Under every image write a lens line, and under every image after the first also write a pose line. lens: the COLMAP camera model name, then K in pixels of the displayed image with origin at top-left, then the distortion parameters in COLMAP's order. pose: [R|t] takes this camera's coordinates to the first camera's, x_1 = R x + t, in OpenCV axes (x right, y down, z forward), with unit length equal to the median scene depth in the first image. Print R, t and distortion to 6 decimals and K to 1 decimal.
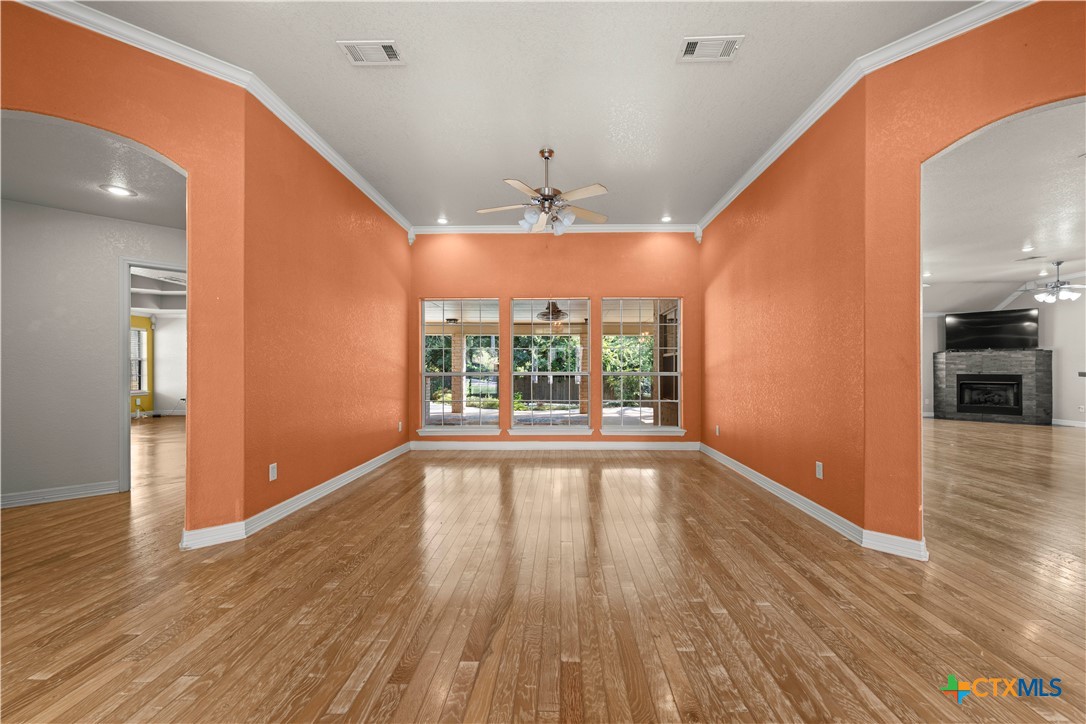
lens RADIAL K [[432.9, 0, 546.5], [0, 432.9, 369.6], [0, 0, 1]] dist [-0.003663, -0.000444]
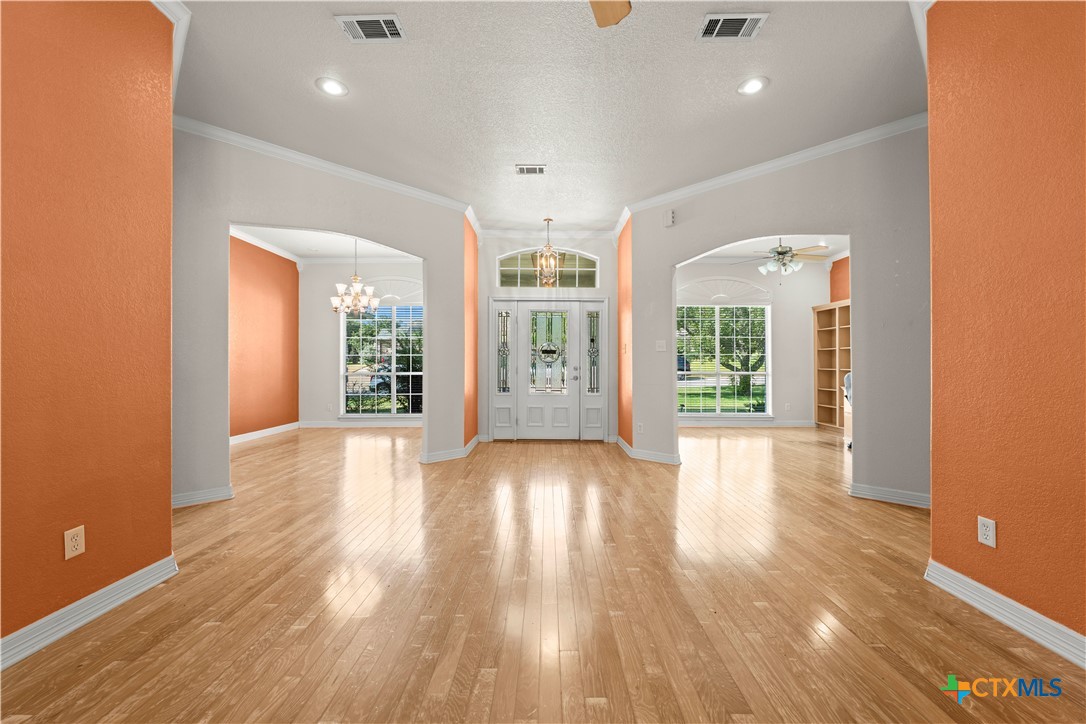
lens RADIAL K [[432.9, 0, 546.5], [0, 432.9, 369.6], [0, 0, 1]] dist [-0.003663, -0.000444]
pose [[-0.999507, 0.001332, -0.031367, 0.024450], [0.001072, 0.999965, 0.008317, -0.002315], [0.031377, 0.008280, -0.999473, 2.001200]]
